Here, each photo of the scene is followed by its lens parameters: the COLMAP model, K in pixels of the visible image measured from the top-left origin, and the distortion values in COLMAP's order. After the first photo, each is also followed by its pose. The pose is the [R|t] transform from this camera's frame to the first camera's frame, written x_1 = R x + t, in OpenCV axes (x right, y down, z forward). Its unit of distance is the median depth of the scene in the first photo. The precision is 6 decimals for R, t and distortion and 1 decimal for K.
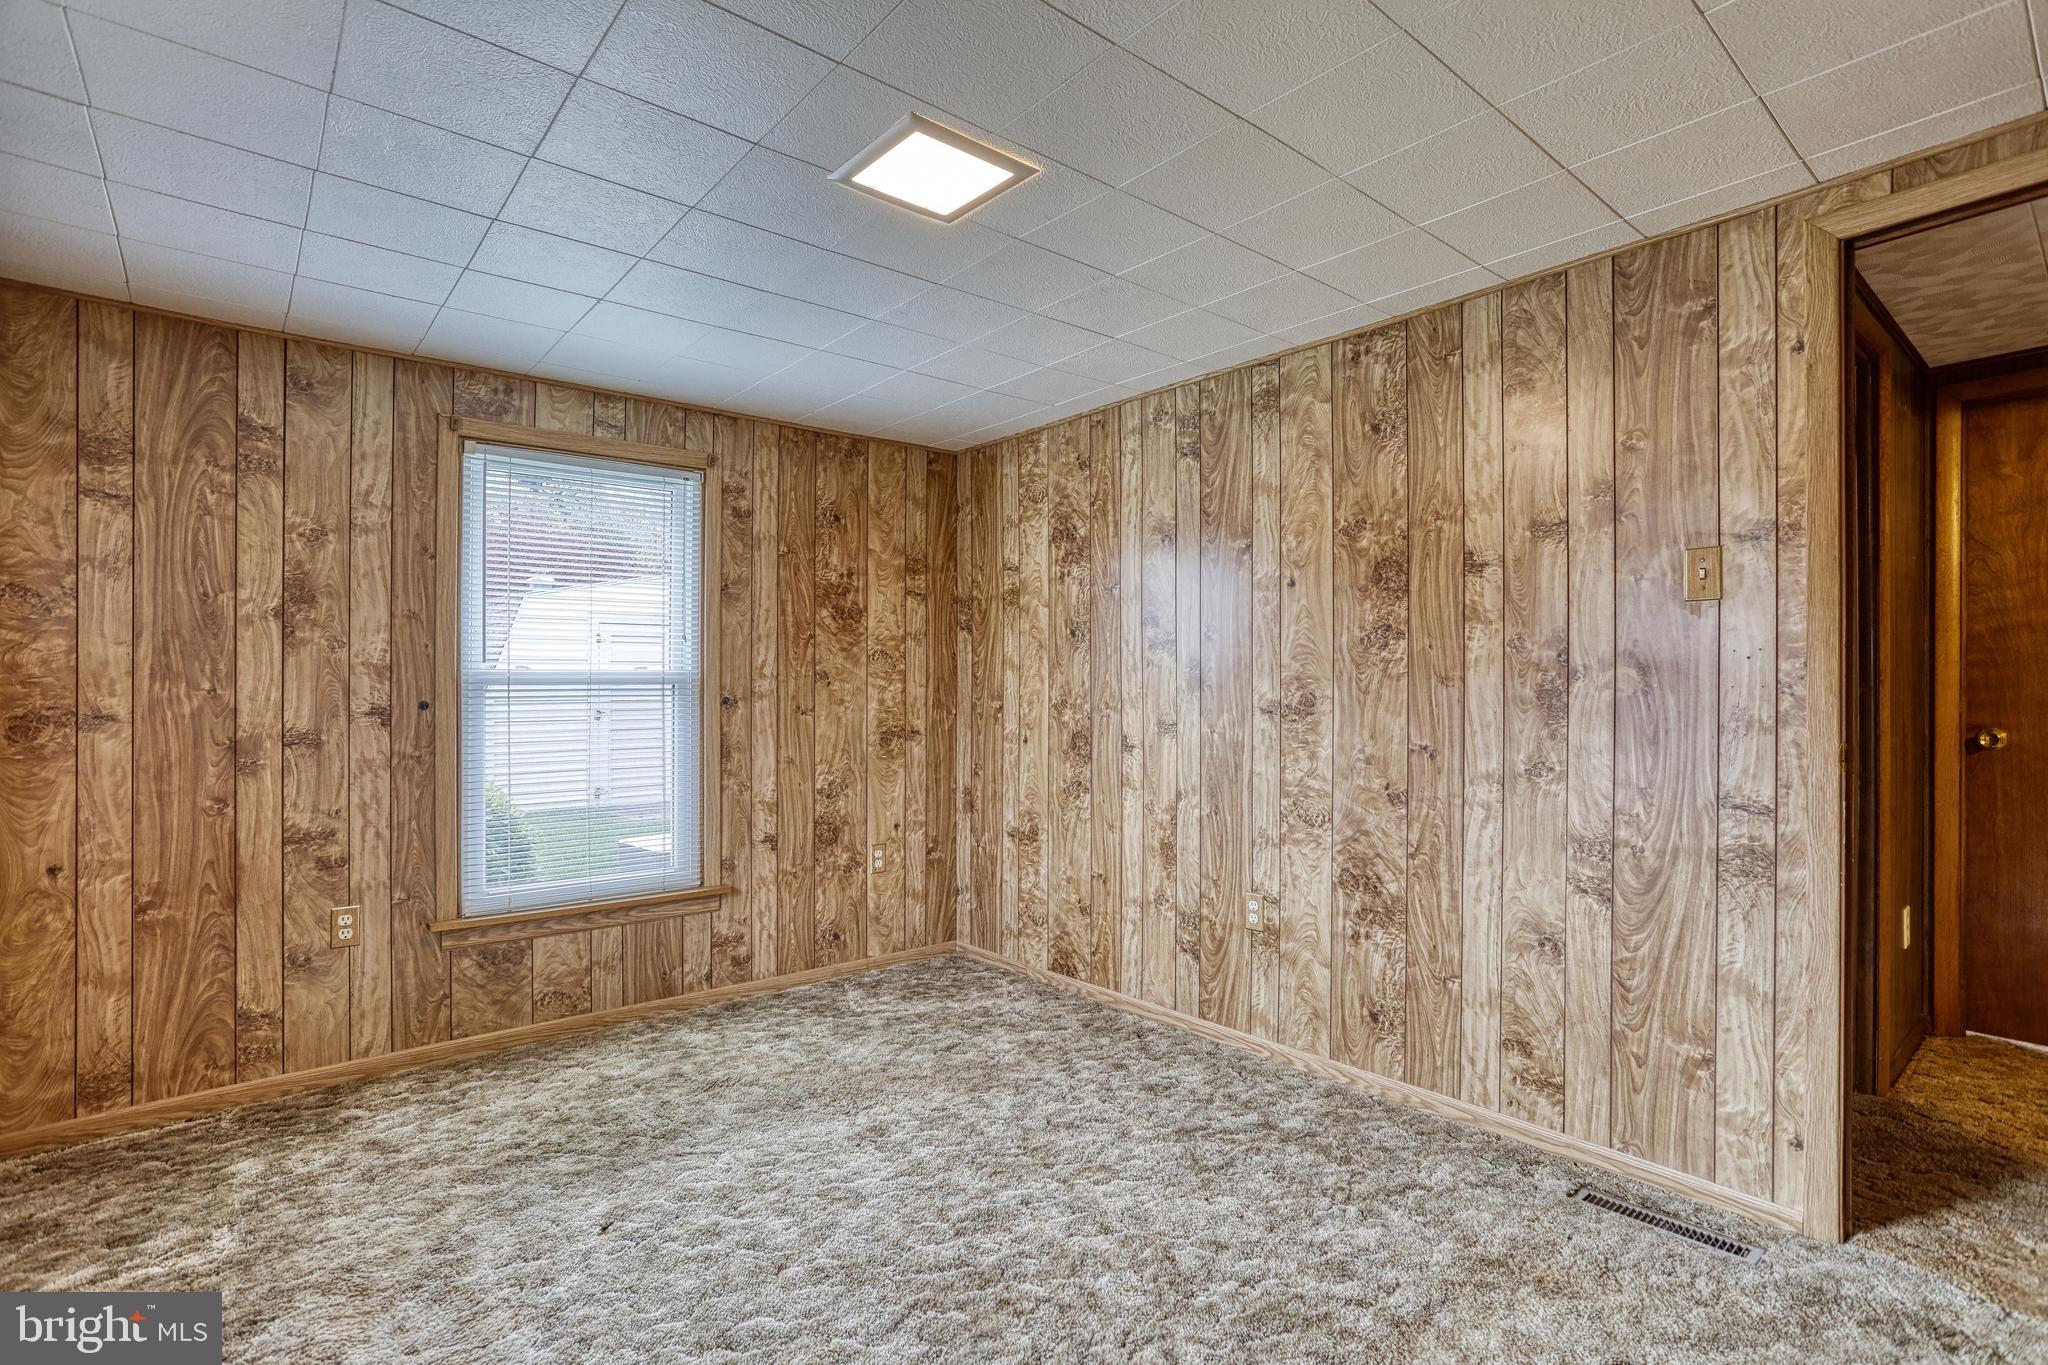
lens RADIAL K [[976.1, 0, 1029.1], [0, 976.1, 679.0], [0, 0, 1]] dist [-0.058305, 0.029538]
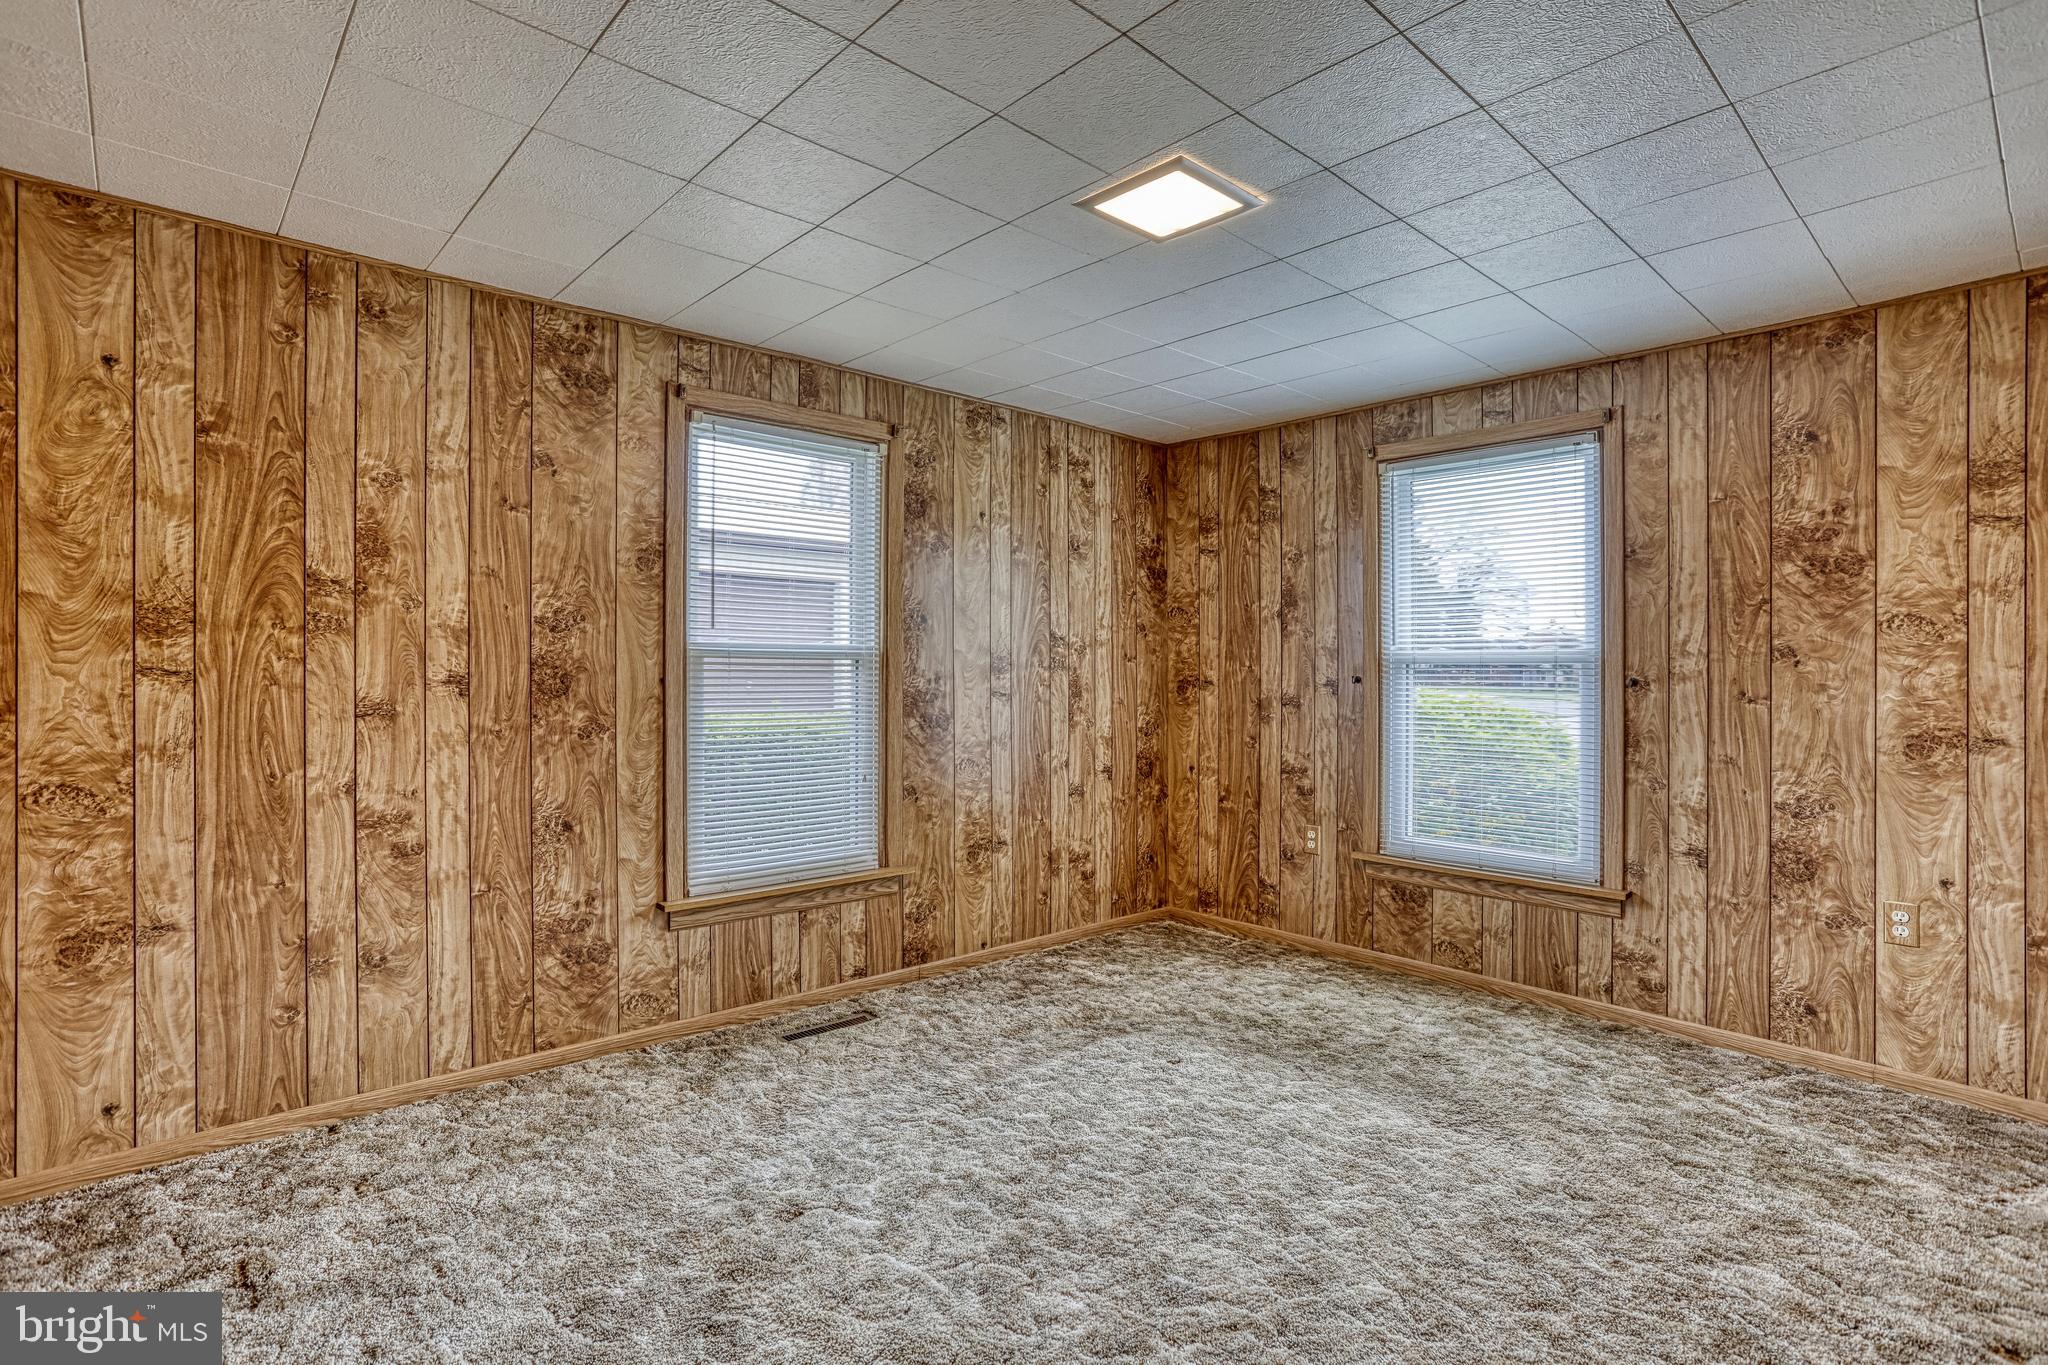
lens RADIAL K [[984.2, 0, 1023.3], [0, 984.2, 663.2], [0, 0, 1]] dist [-0.050204, 0.026273]
pose [[0.050411, -0.001304, -0.998728, 0.598169], [0.001154, 0.999999, -0.001247, 0.006034], [0.998728, -0.001089, 0.050412, 0.455306]]
